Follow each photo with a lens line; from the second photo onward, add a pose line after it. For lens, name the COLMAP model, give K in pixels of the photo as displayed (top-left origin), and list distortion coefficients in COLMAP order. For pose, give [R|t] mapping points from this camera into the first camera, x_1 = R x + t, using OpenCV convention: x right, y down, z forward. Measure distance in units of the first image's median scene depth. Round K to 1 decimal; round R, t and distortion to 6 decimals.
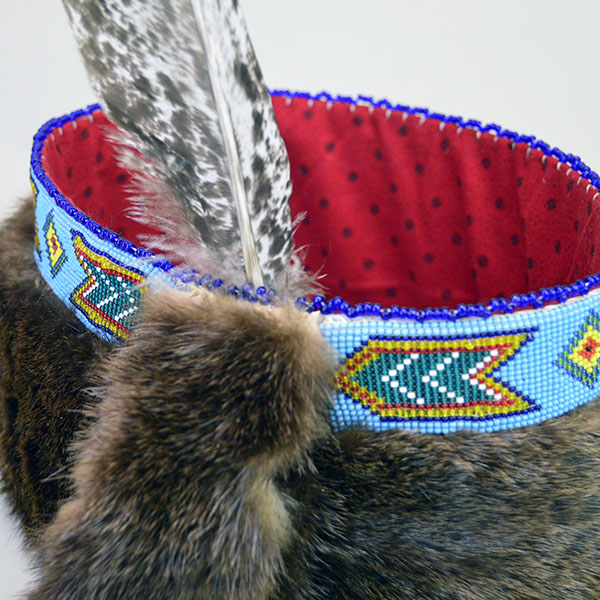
lens RADIAL K [[1429.4, 0, 300.0], [0, 1429.4, 300.0], [0, 0, 1]] dist [-0.037726, 0.157751]
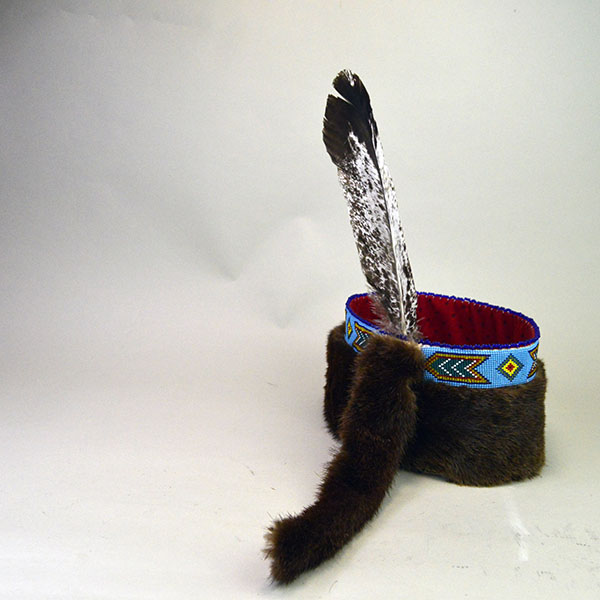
lens RADIAL K [[551.9, 0, 300.0], [0, 551.9, 300.0], [0, 0, 1]] dist [-0.000274, 0.000802]
pose [[0.953391, 0.098240, -0.285297, 0.096514], [-0.139827, 0.981707, -0.129224, 0.110602], [0.267383, 0.163094, 0.949688, -0.285091]]
